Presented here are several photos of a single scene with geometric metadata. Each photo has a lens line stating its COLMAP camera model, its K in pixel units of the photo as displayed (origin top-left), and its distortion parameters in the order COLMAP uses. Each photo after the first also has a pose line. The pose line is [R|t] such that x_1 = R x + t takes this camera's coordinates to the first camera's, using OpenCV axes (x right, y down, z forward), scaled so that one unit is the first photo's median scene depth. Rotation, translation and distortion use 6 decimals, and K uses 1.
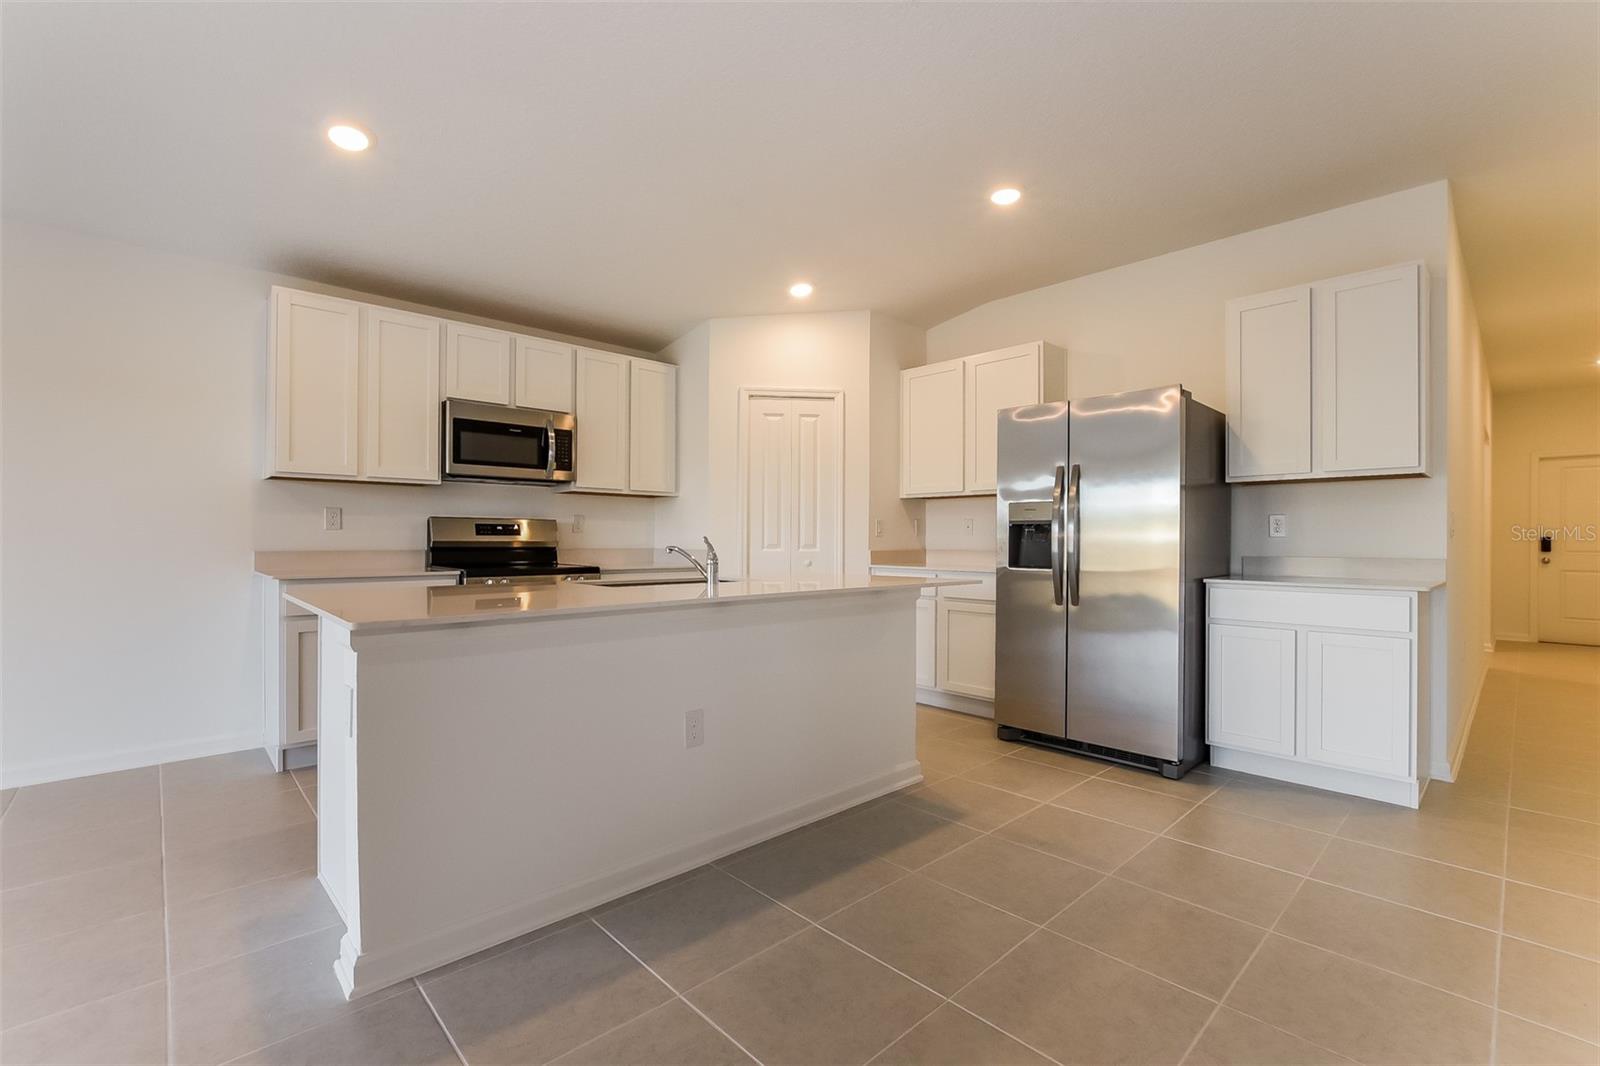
lens RADIAL K [[696.2, 0, 797.9], [0, 696.2, 539.0], [0, 0, 1]] dist [-0.009386, -0.001059]
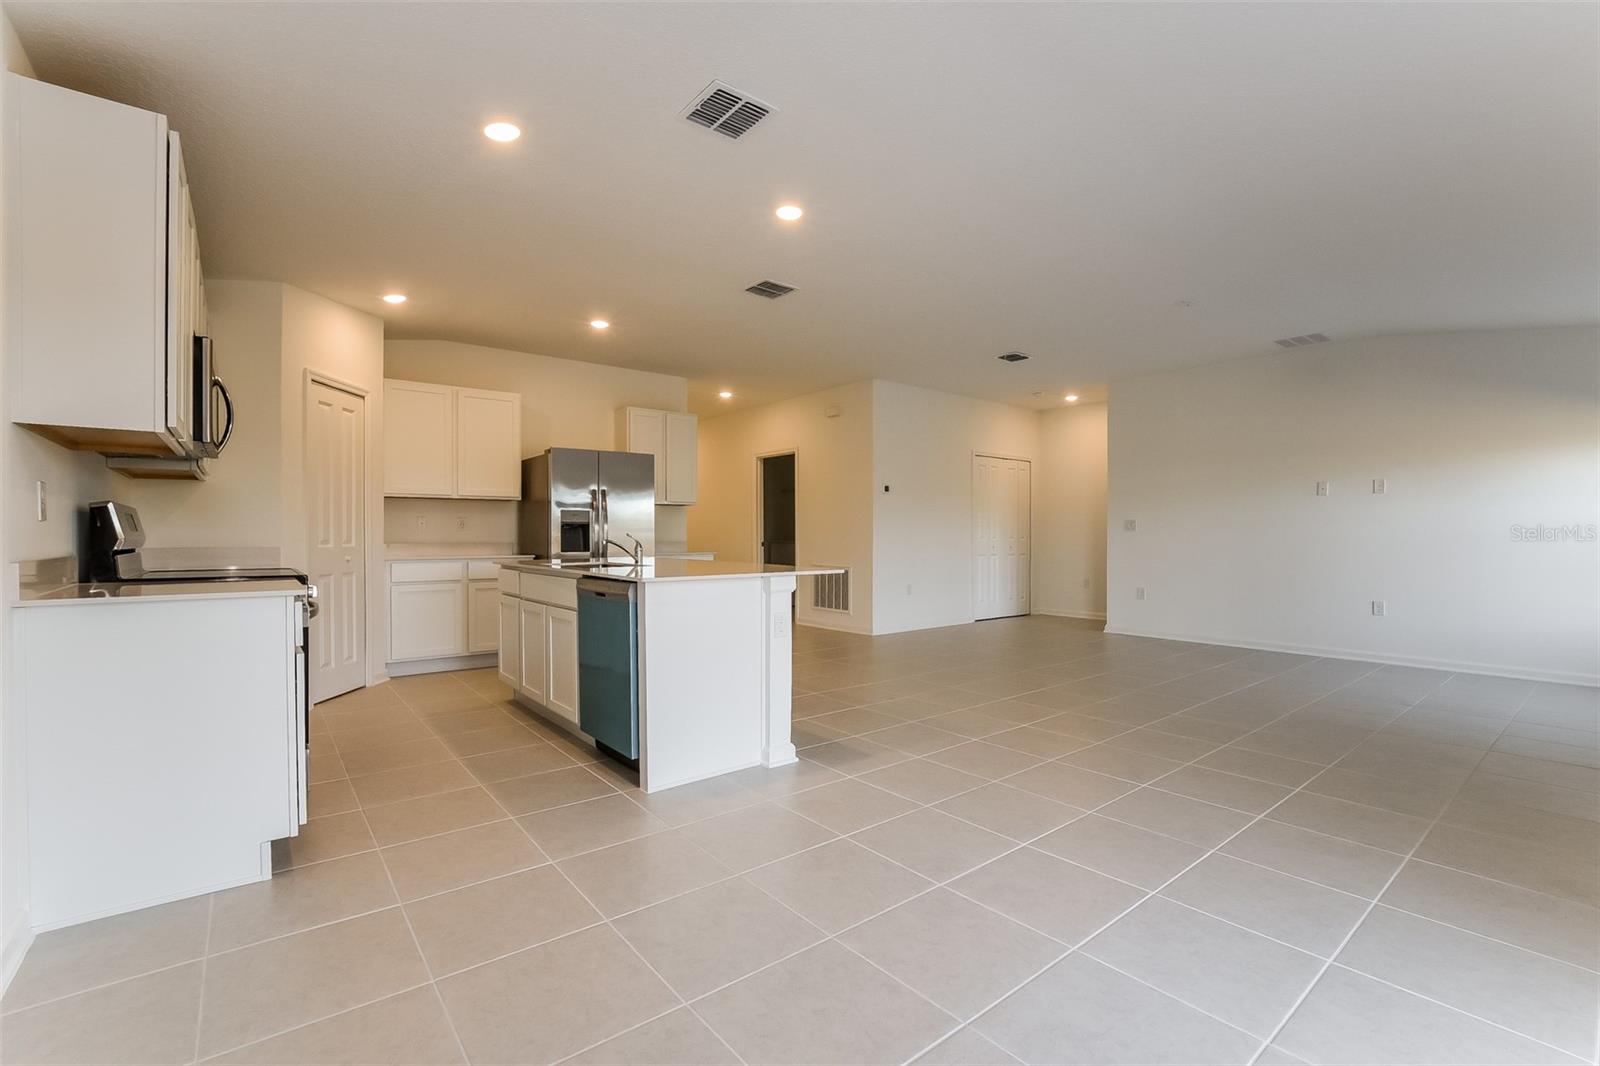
lens RADIAL K [[696.2, 0, 801.5], [0, 696.2, 531.7], [0, 0, 1]] dist [-0.009386, -0.001059]
pose [[0.083210, -0.004976, 0.996520, -1.180471], [0.000512, 0.999988, 0.004950, -0.011156], [-0.996532, 0.000098, 0.083212, 0.354341]]
